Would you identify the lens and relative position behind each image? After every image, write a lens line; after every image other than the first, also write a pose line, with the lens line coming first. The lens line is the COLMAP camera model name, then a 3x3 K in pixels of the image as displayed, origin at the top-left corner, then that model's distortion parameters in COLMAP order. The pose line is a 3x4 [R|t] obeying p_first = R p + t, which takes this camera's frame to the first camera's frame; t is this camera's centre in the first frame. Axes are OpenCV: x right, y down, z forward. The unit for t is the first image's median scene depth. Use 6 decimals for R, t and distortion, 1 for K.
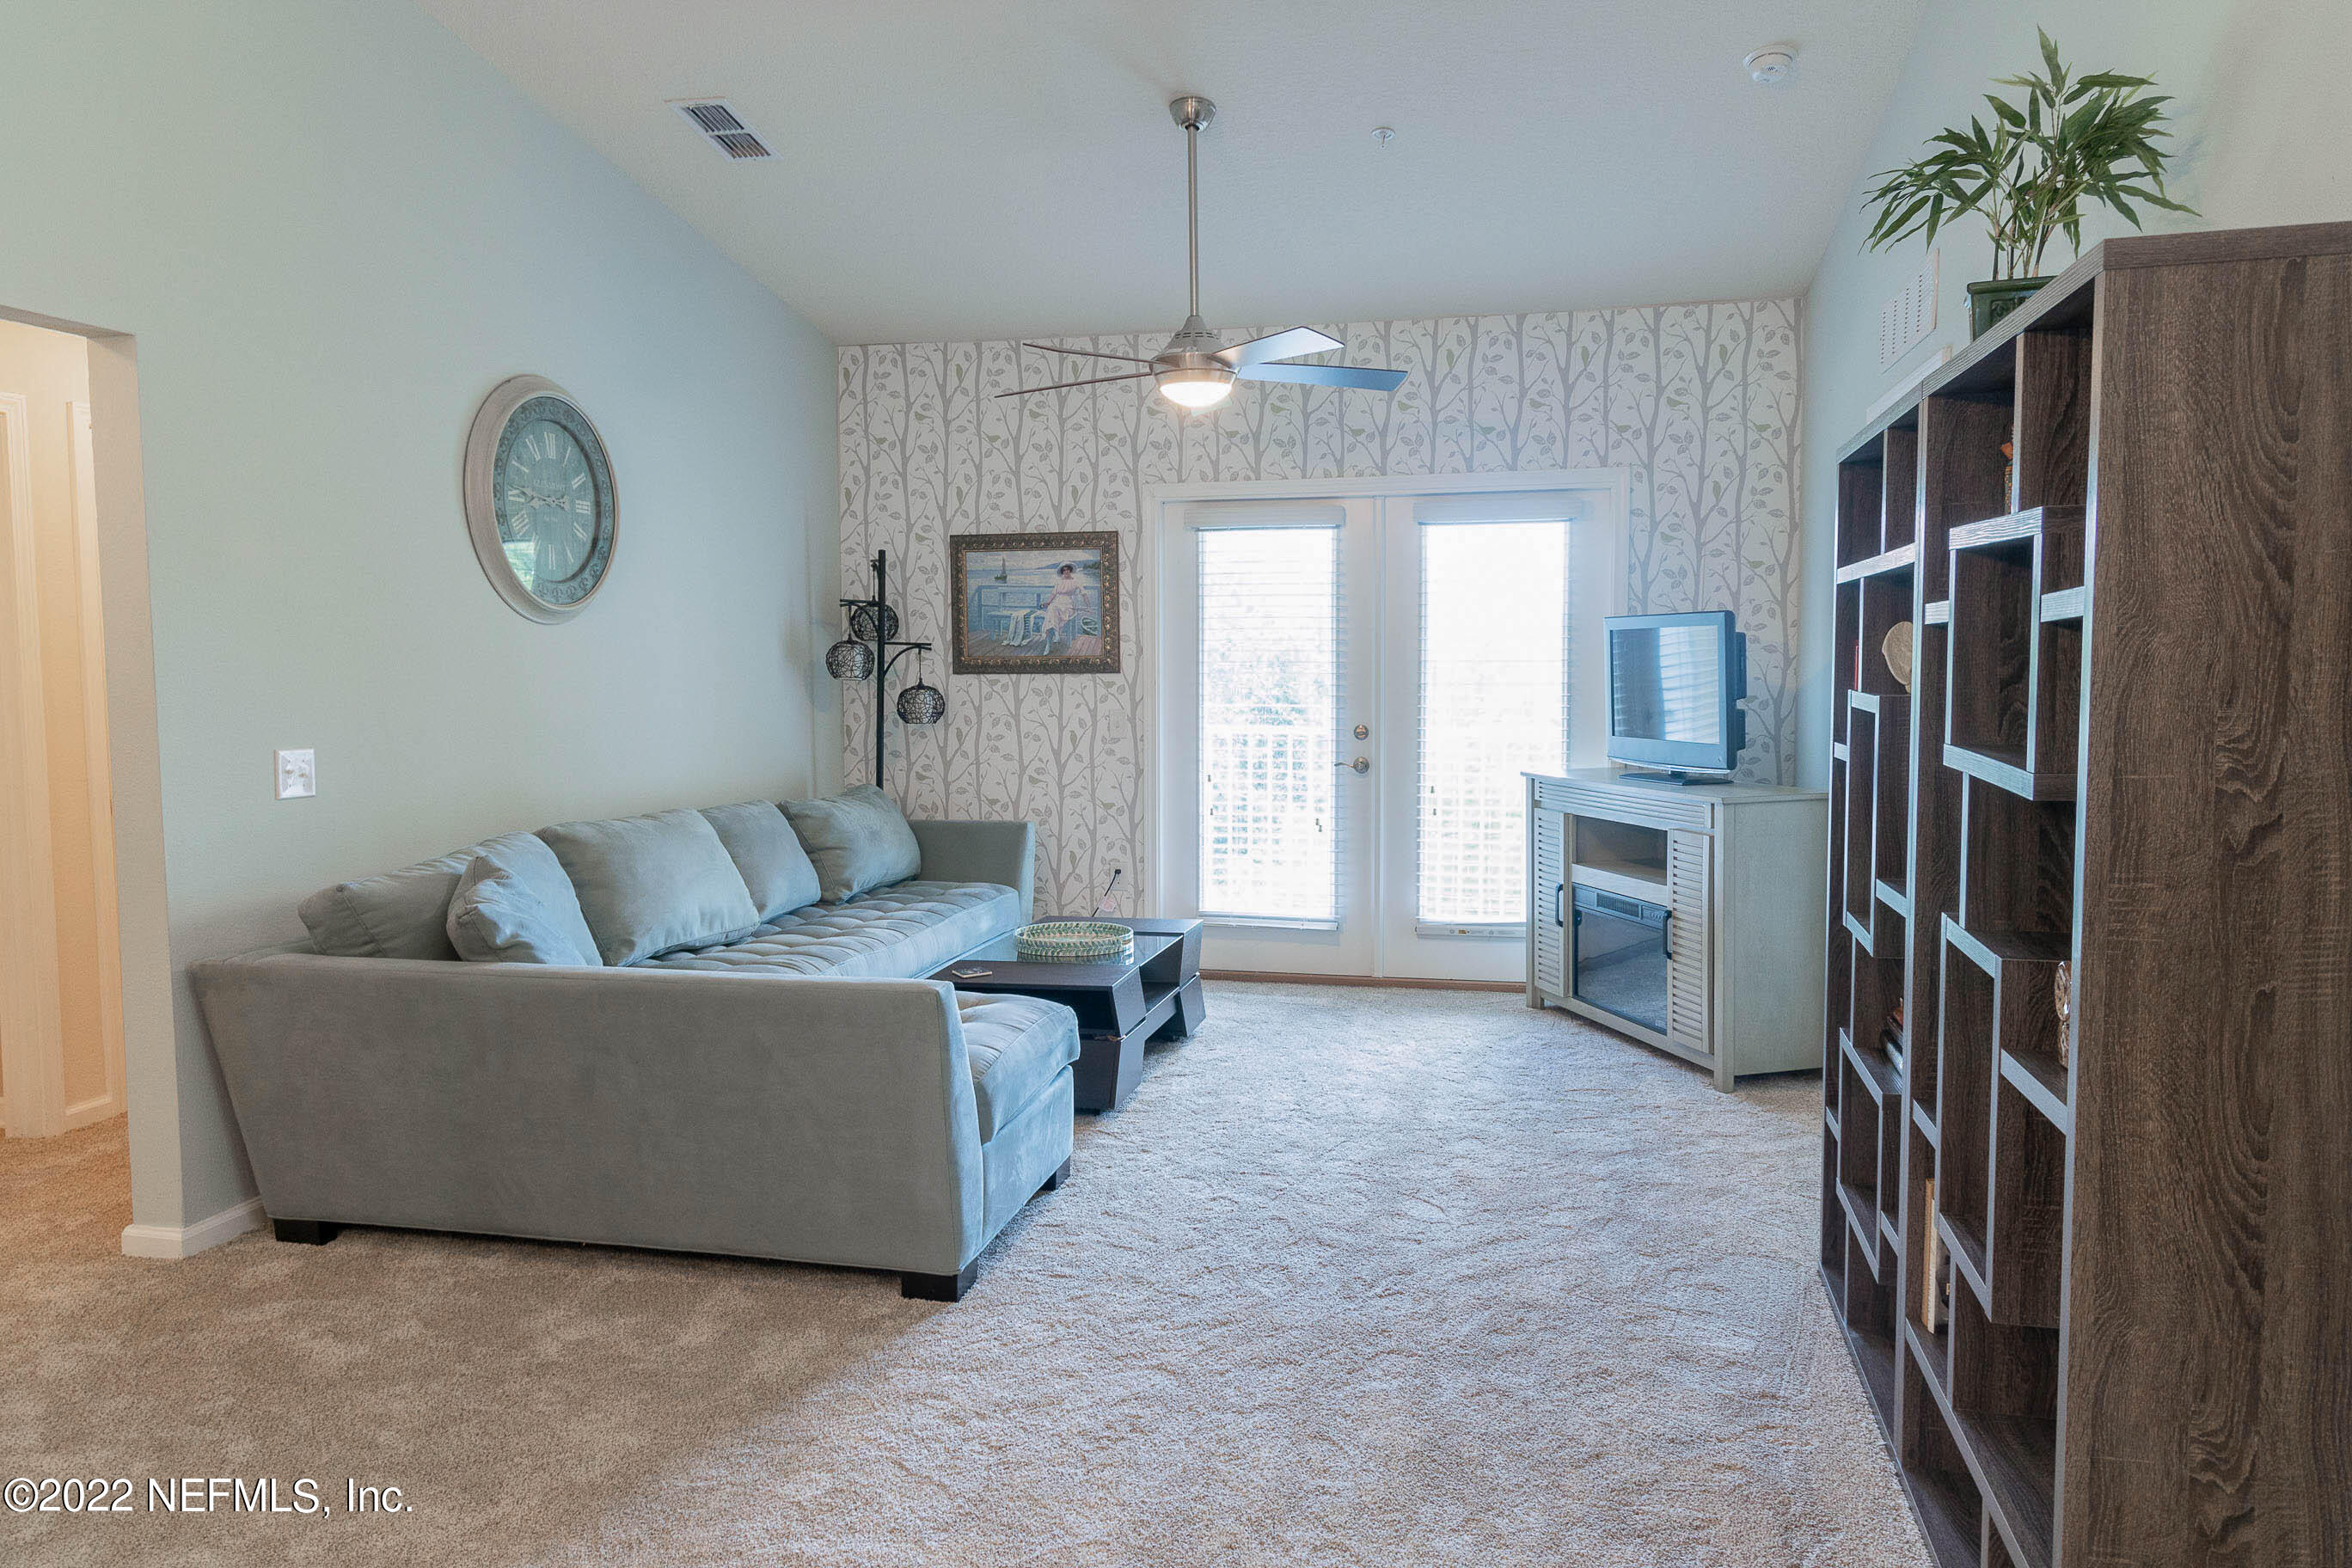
lens RADIAL K [[1518.1, 0, 1176.0], [0, 1518.1, 784.0], [0, 0, 1]] dist [0.014110, -0.001003]
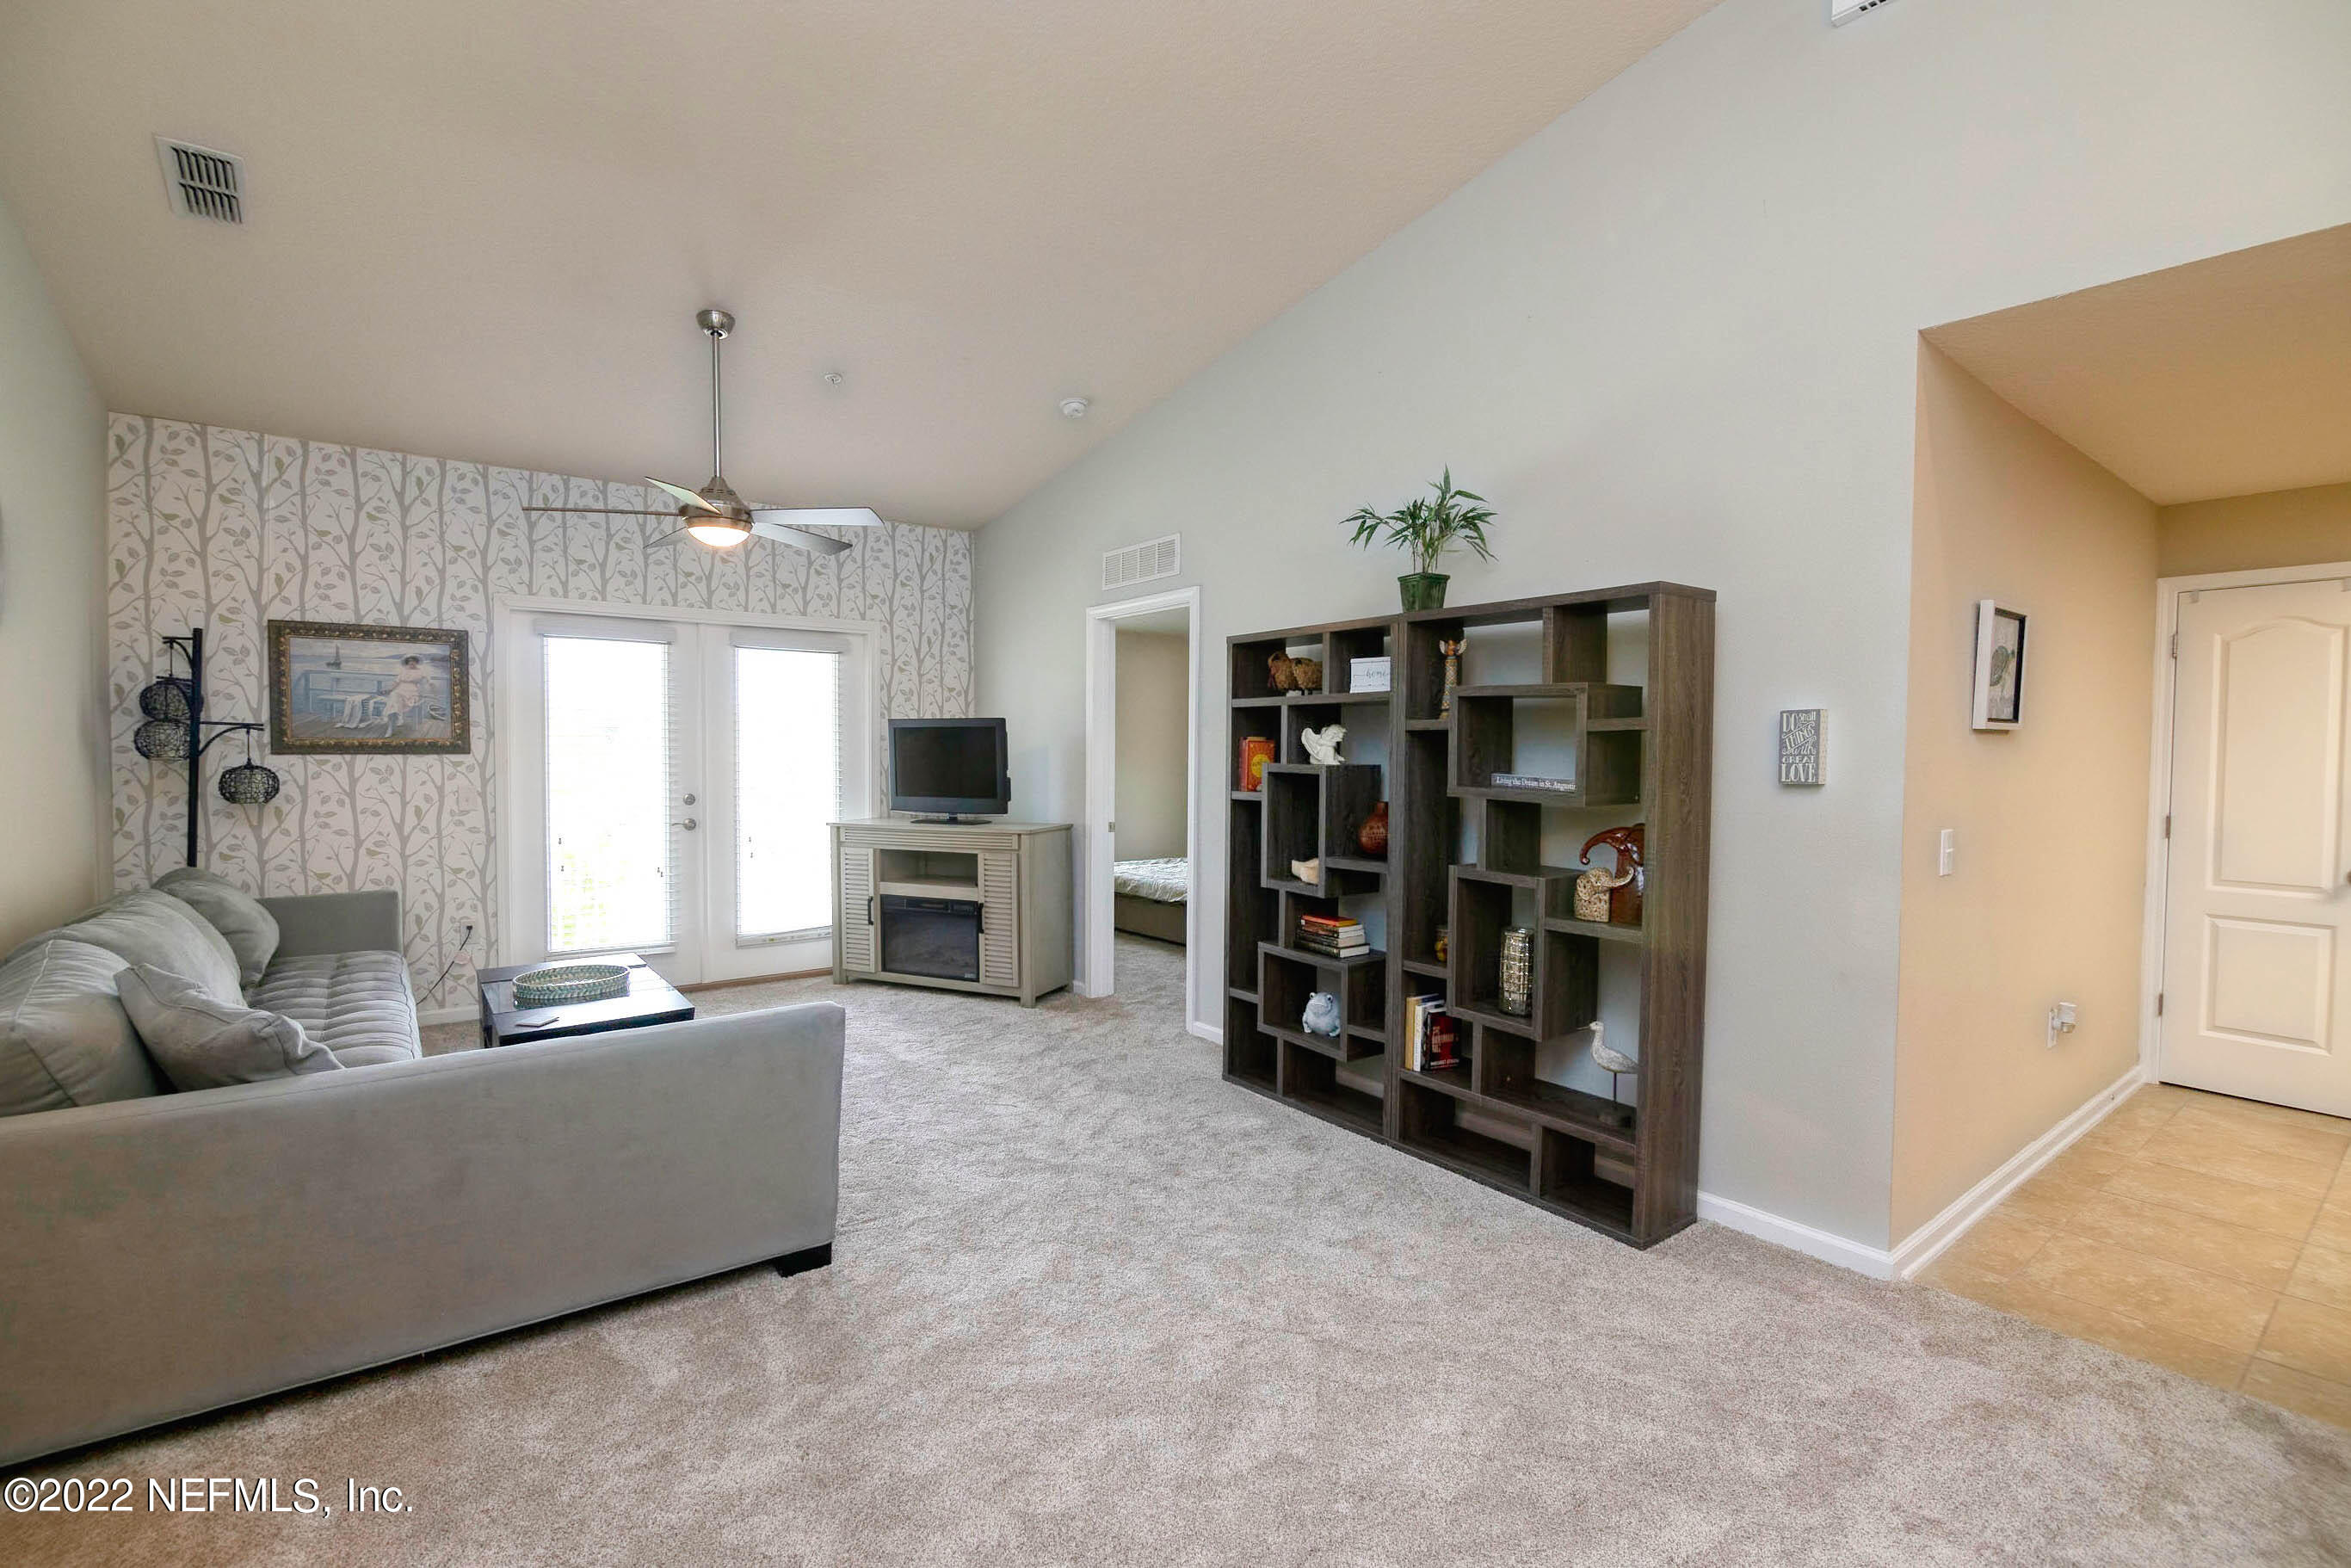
lens RADIAL K [[1032.9, 0, 1175.5], [0, 1032.9, 784.0], [0, 0, 1]] dist [-0.024437, -0.000155]
pose [[0.639836, -0.020904, 0.768227, -0.289692], [0.045799, 0.998891, -0.010963, -0.017623], [-0.767146, 0.042198, 0.640083, 0.099464]]
